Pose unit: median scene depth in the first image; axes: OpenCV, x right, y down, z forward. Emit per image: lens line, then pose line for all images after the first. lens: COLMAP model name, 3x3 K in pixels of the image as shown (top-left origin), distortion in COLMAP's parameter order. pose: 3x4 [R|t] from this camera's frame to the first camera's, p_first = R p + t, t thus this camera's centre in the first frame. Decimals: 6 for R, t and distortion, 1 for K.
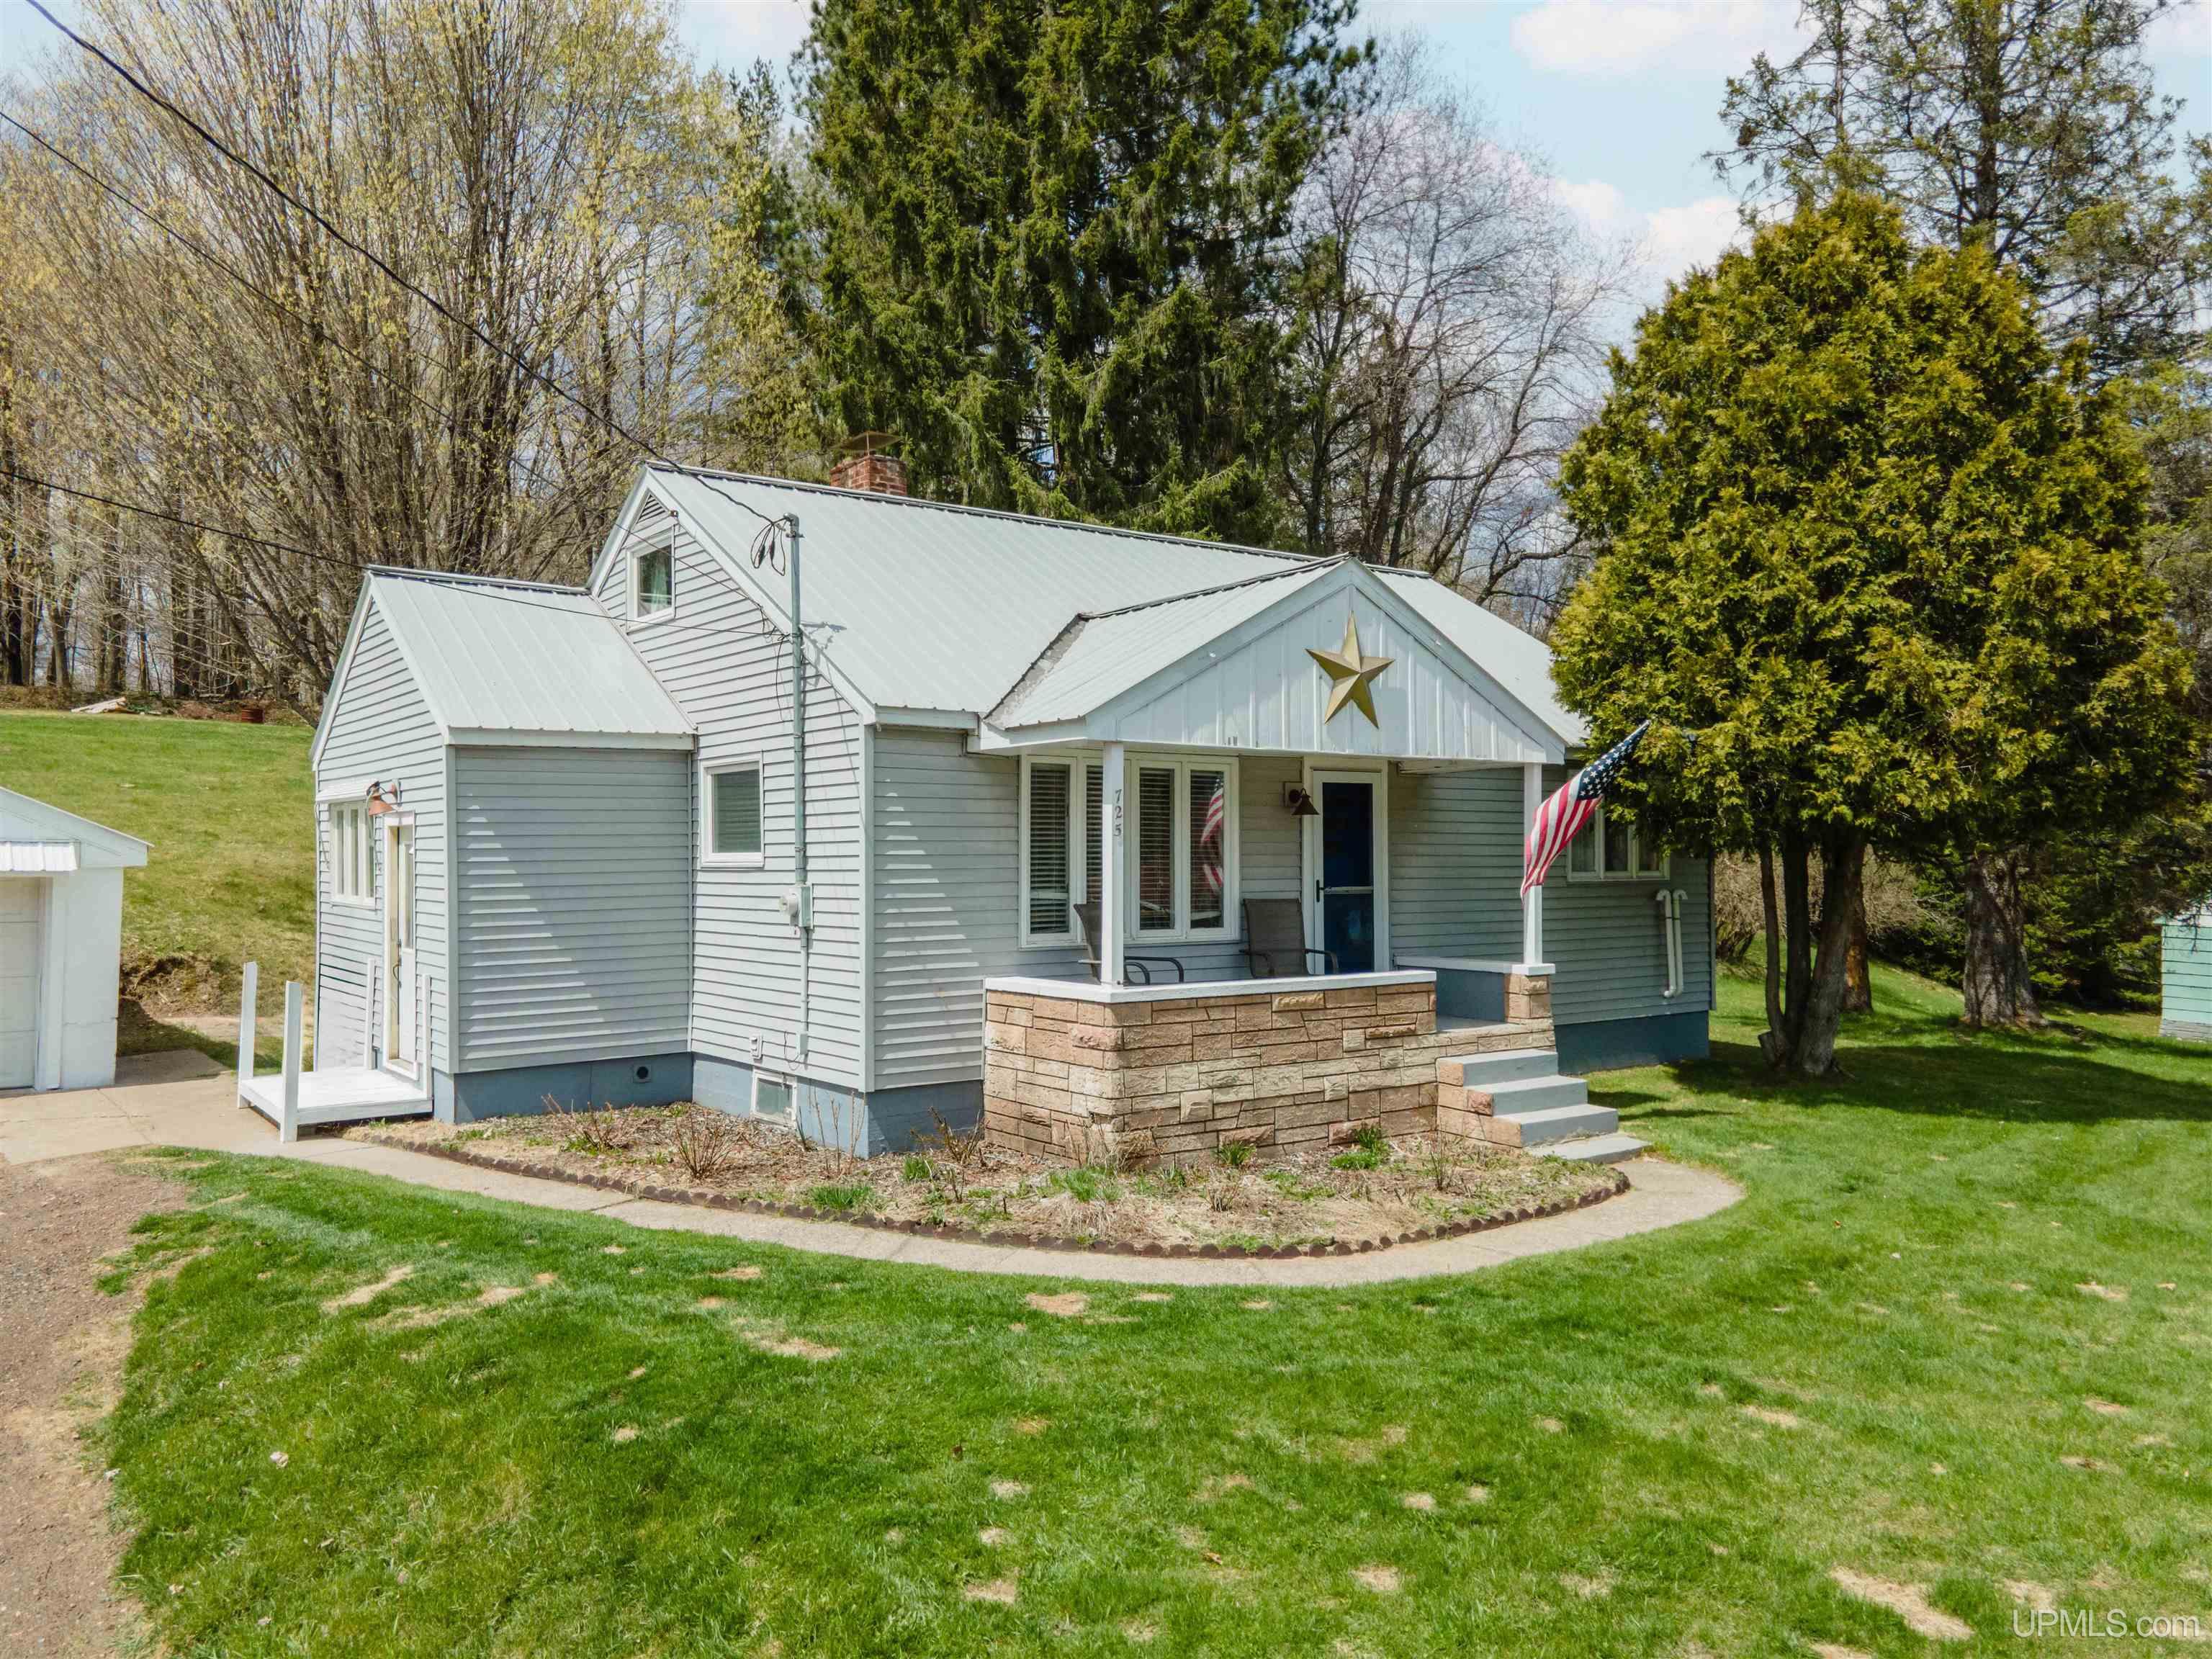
lens RADIAL K [[1613.5, 0, 1106.0], [0, 1613.5, 829.5], [0, 0, 1]] dist [0.034454, 0.043486]
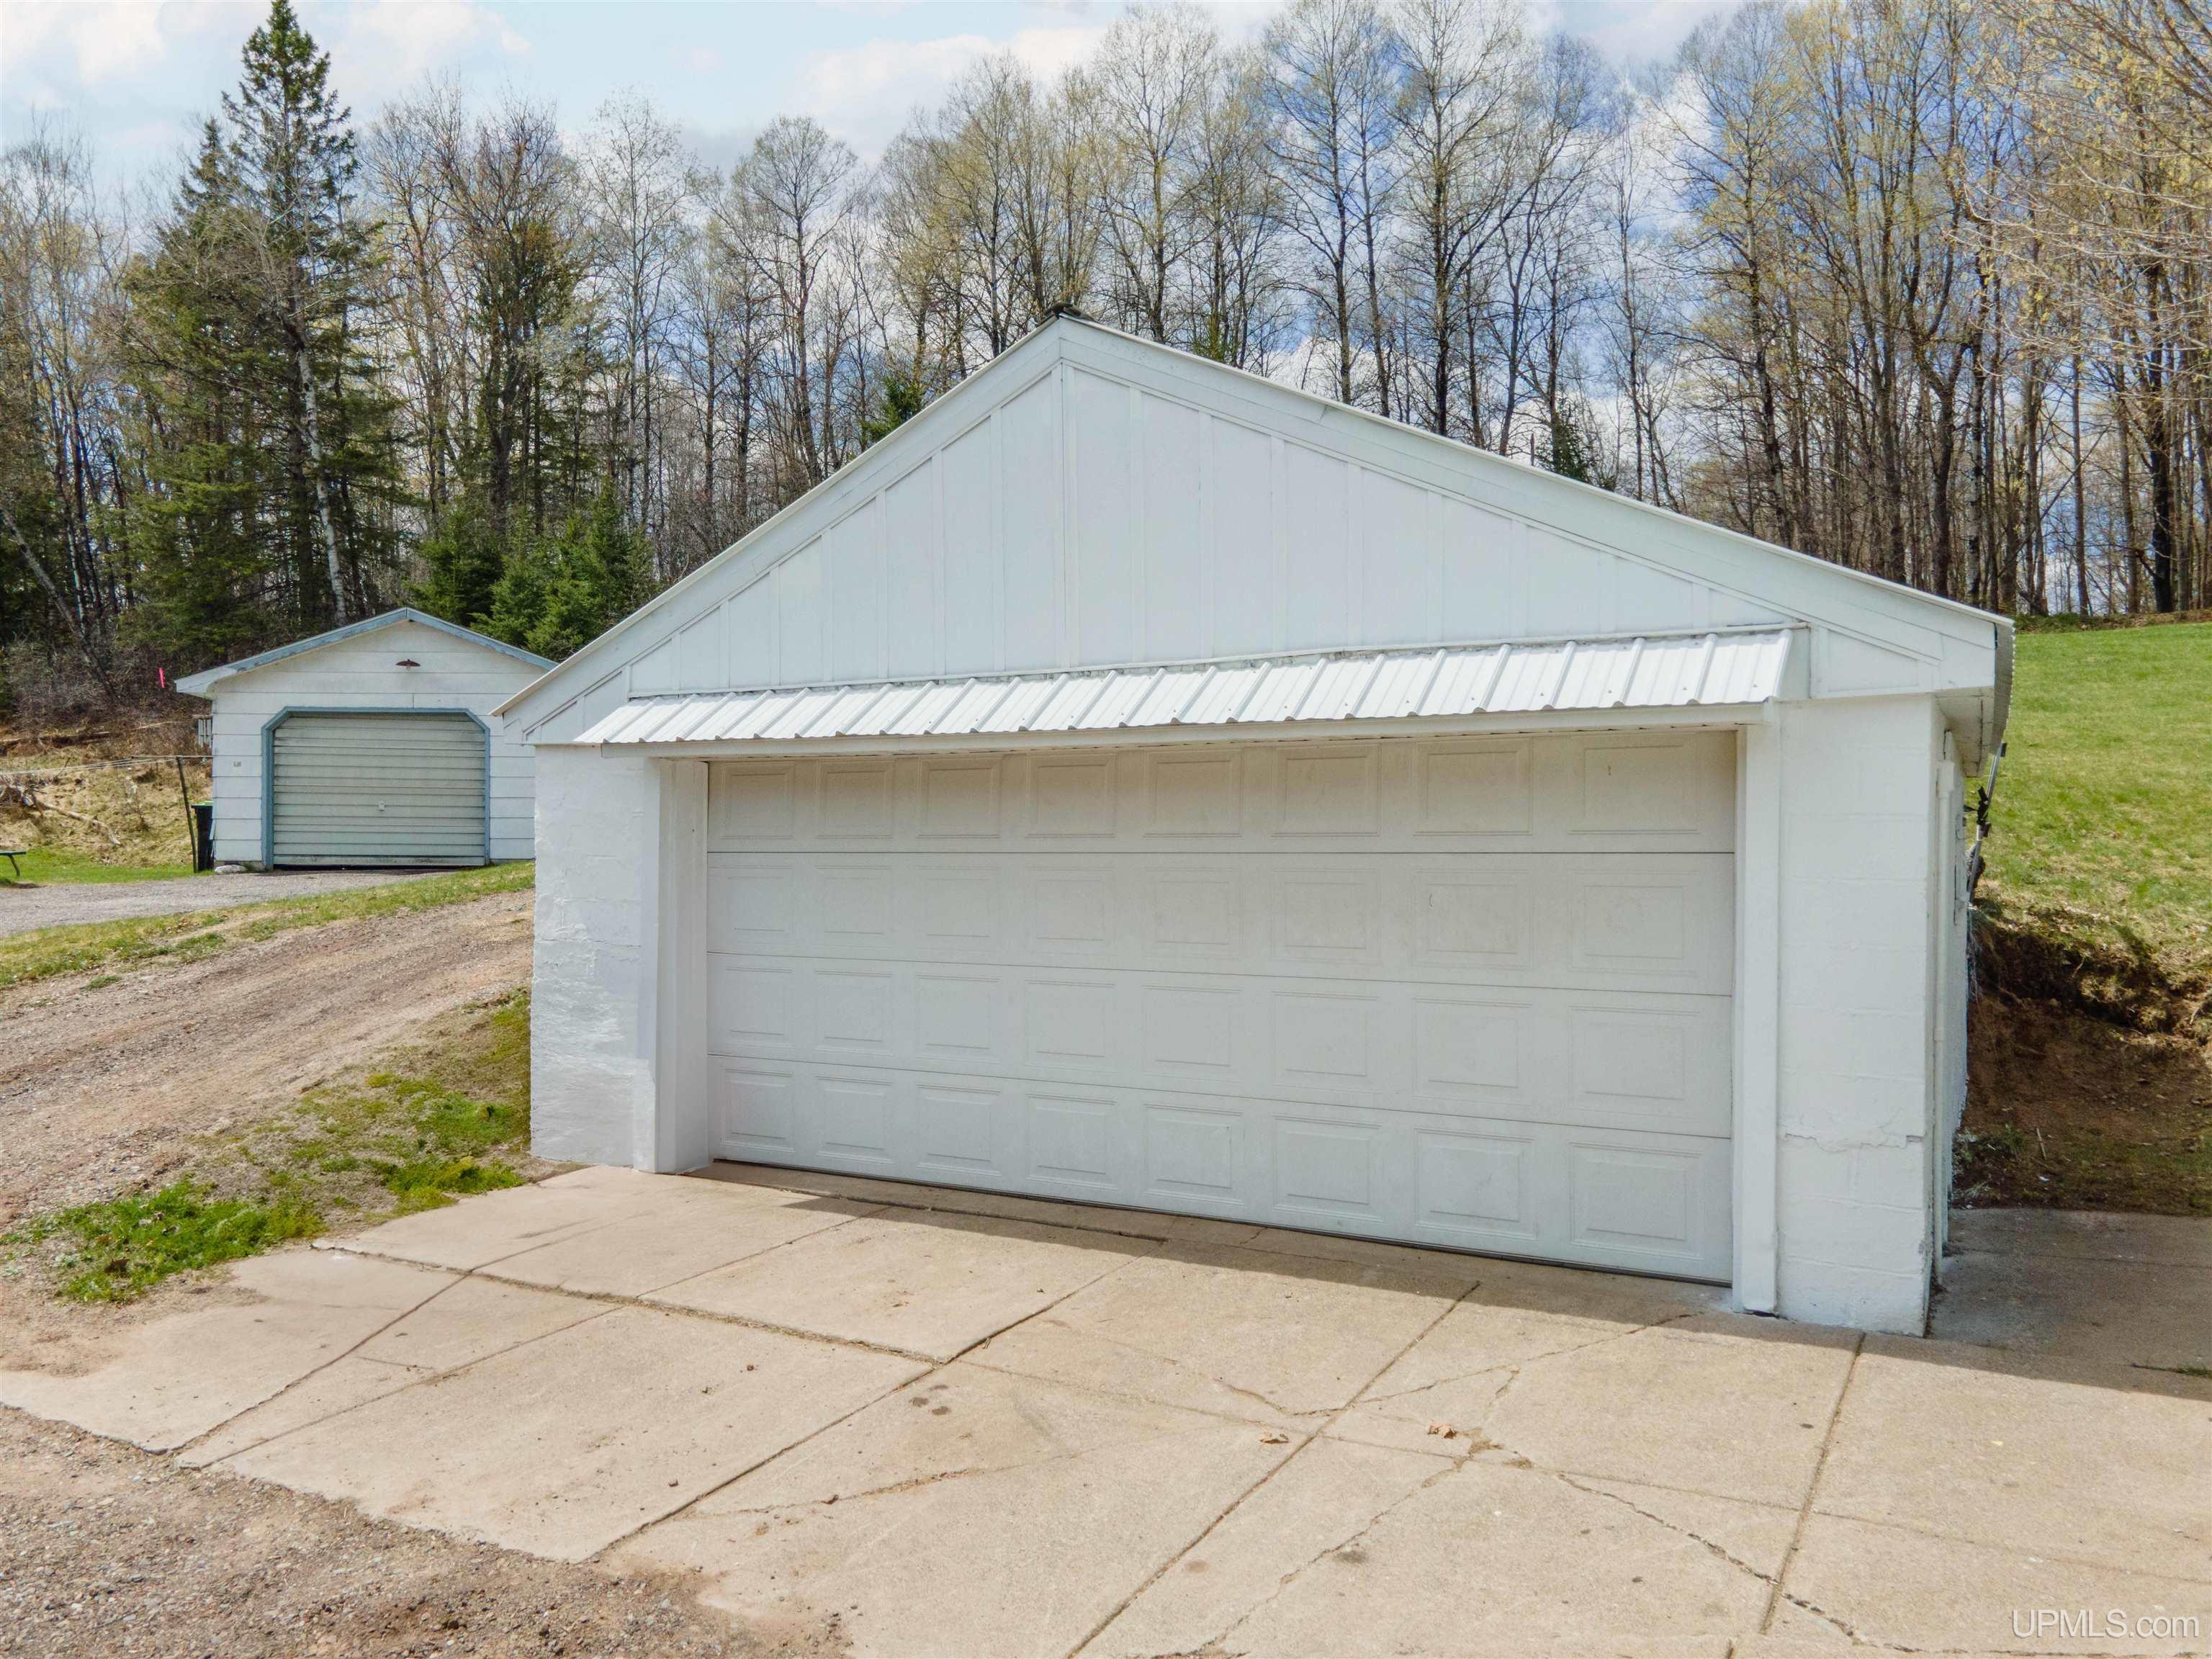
lens RADIAL K [[1613.5, 0, 1106.0], [0, 1613.5, 829.5], [0, 0, 1]] dist [0.034454, 0.043486]
pose [[0.375614, -0.013407, -0.926679, -0.444398], [0.018715, 0.999801, -0.006880, 0.062634], [0.926587, -0.014759, 0.375790, 0.906494]]
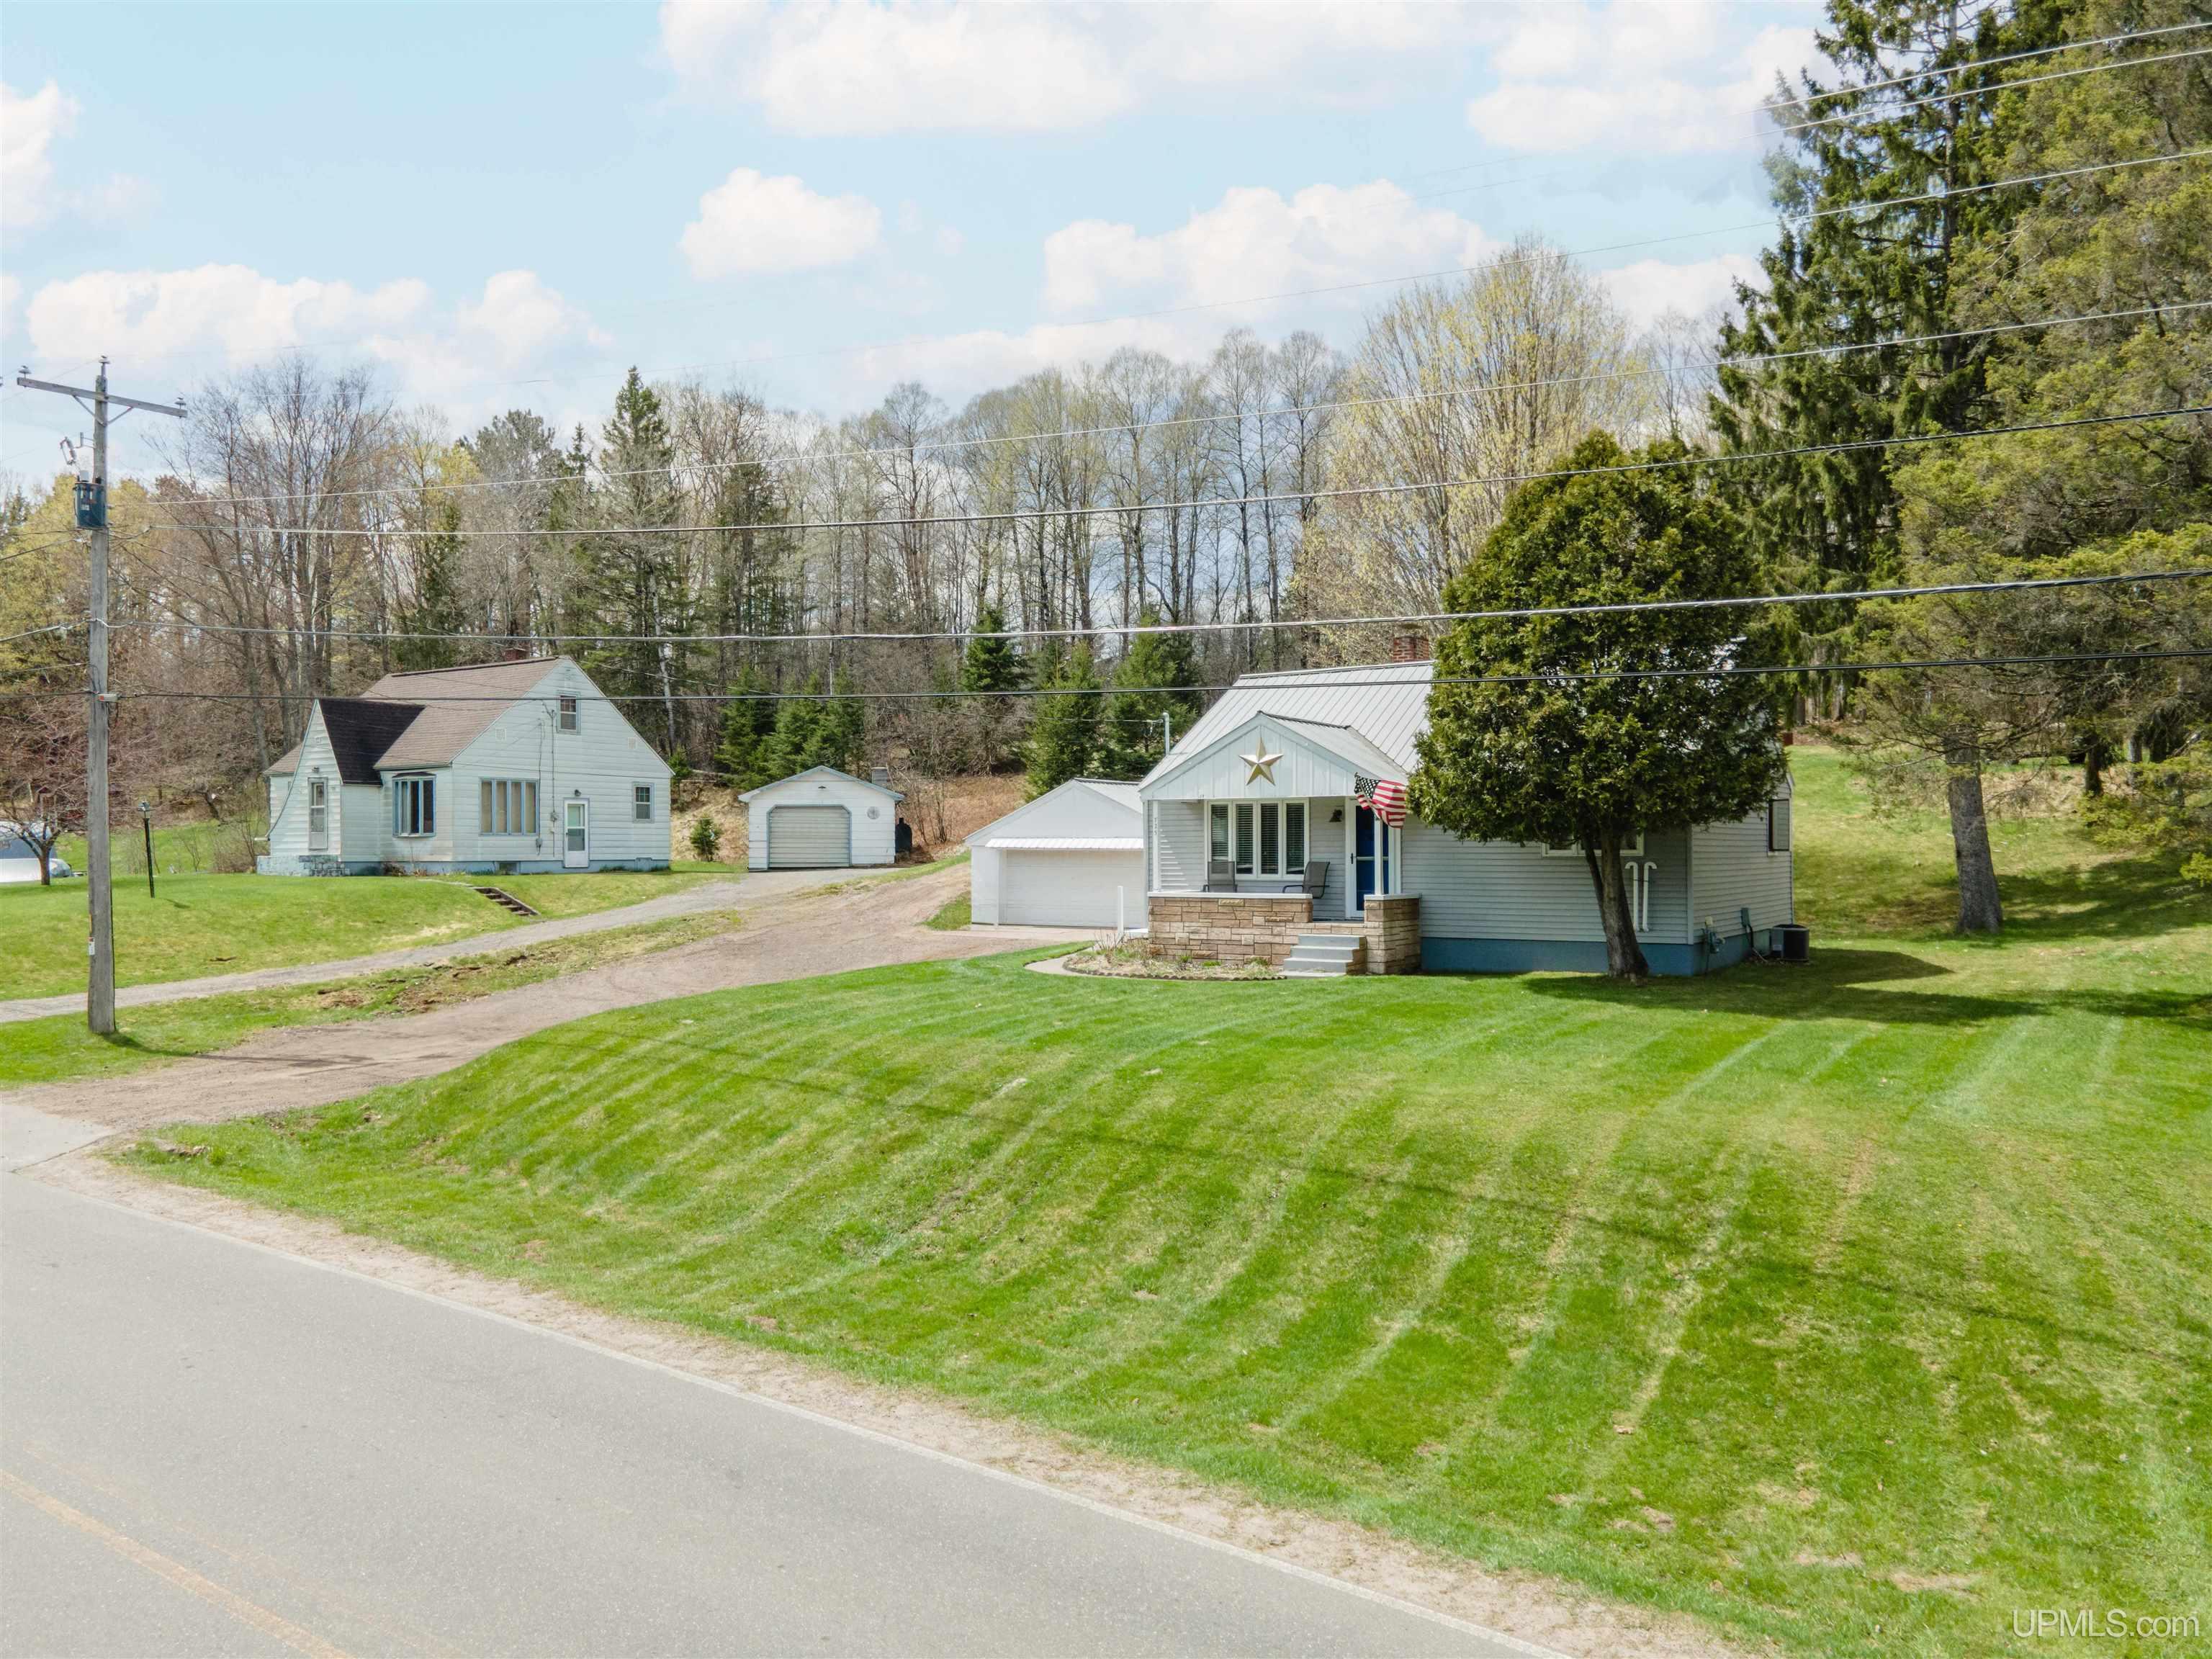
lens RADIAL K [[1601.2, 0, 1116.3], [0, 1601.2, 845.4], [0, 0, 1]] dist [0.044543, -0.005760]
pose [[0.367629, -0.000932, -0.929972, 2.153108], [0.019157, 0.999795, 0.006571, 0.002501], [0.929775, -0.020232, 0.367572, -0.034321]]
